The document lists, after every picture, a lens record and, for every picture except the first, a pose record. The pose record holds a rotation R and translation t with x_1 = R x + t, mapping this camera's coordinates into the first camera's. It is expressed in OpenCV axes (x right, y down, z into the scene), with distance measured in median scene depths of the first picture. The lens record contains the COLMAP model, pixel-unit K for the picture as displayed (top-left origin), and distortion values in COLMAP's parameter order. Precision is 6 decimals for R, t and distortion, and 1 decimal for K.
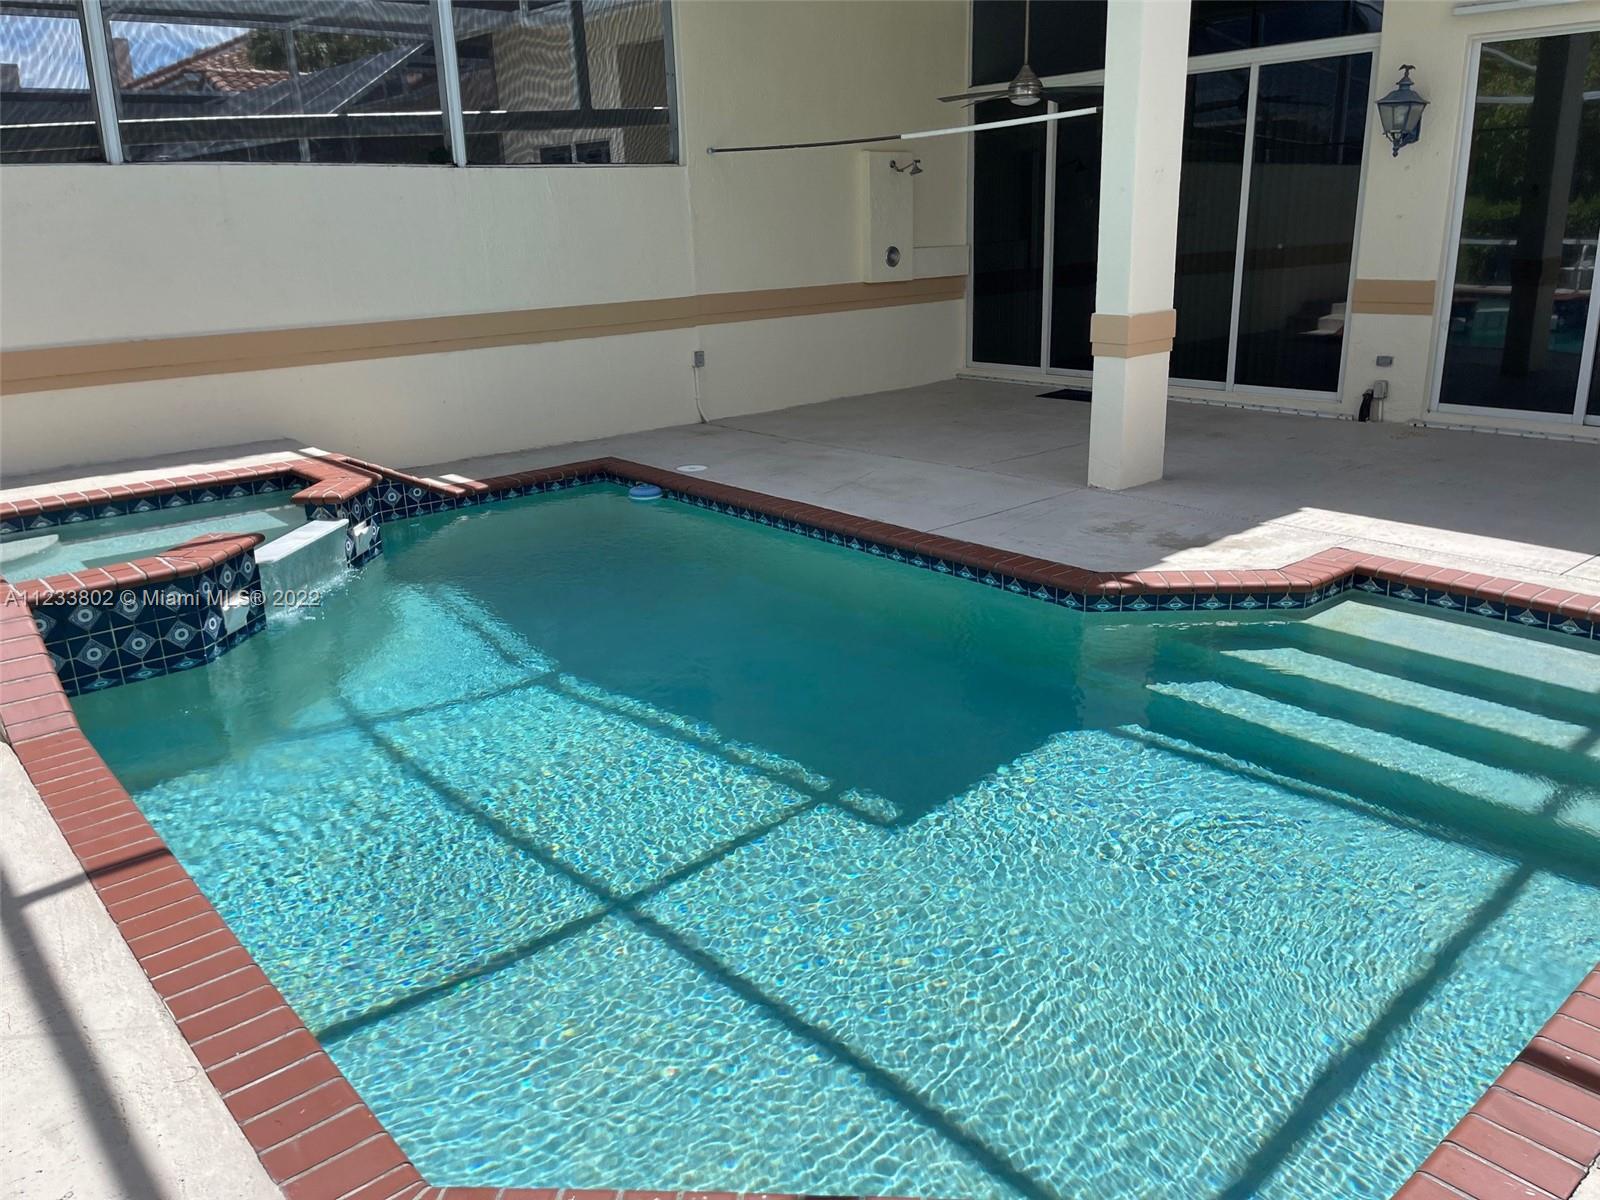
lens RADIAL K [[1215.7, 0, 806.5], [0, 1215.7, 589.0], [0, 0, 1]] dist [0.060793, -0.076348]
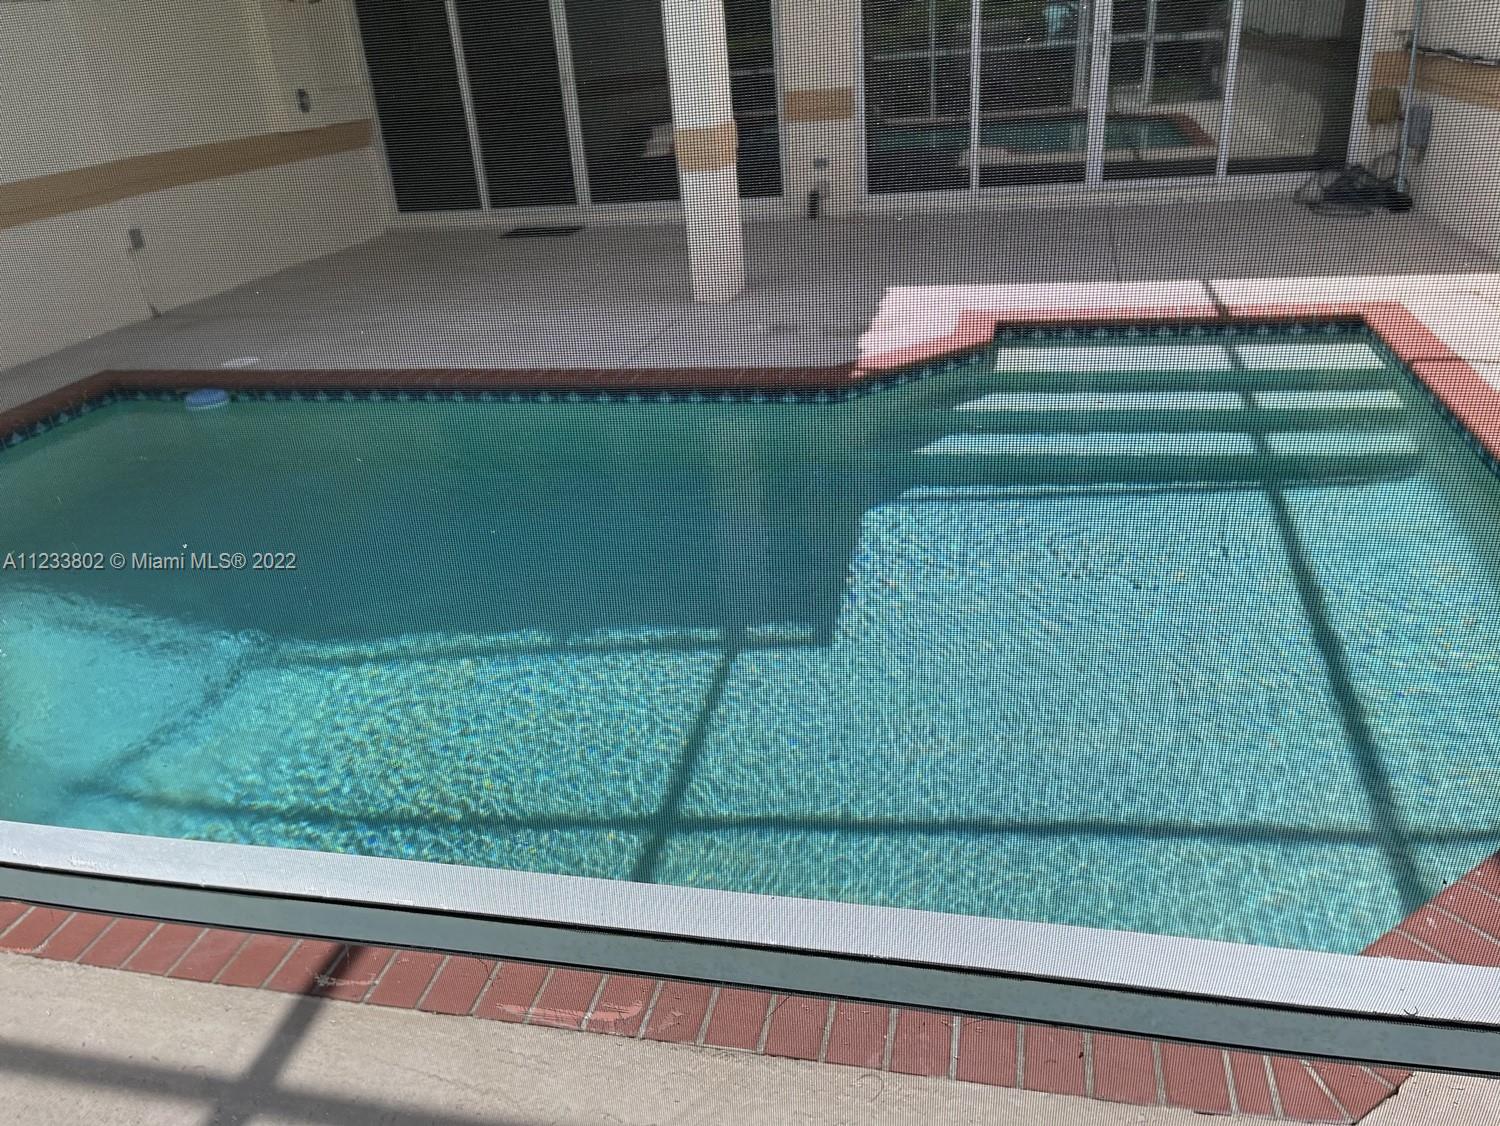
lens RADIAL K [[1139.7, 0, 745.3], [0, 1139.7, 553.9], [0, 0, 1]] dist [0.060793, -0.076348]
pose [[0.786224, -0.279732, 0.551000, -0.344114], [0.220649, 0.959975, 0.172516, -0.036706], [-0.577205, -0.014059, 0.816478, 0.157618]]
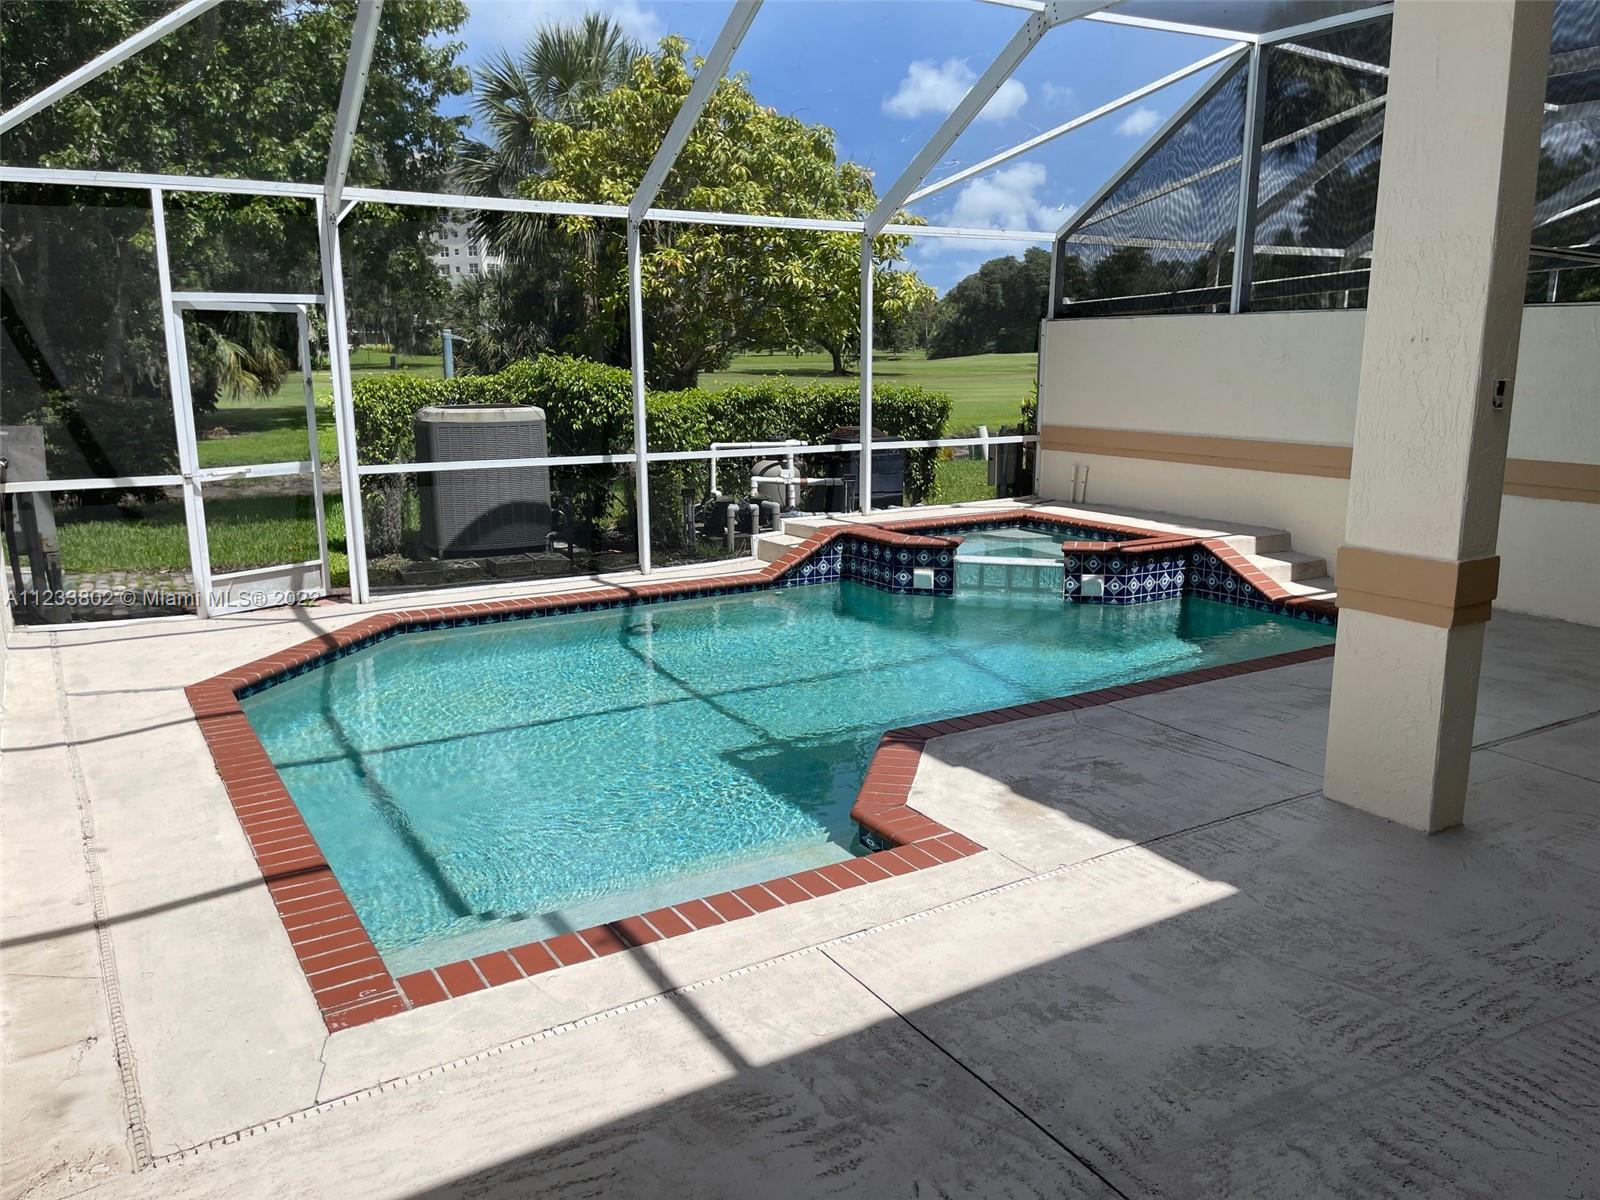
lens RADIAL K [[1215.7, 0, 801.5], [0, 1215.7, 597.5], [0, 0, 1]] dist [0.060793, -0.076348]
pose [[-0.150978, 0.233392, -0.960590, 0.896099], [-0.288600, 0.918989, 0.268644, -0.271382], [0.945471, 0.317786, -0.071390, 0.721897]]
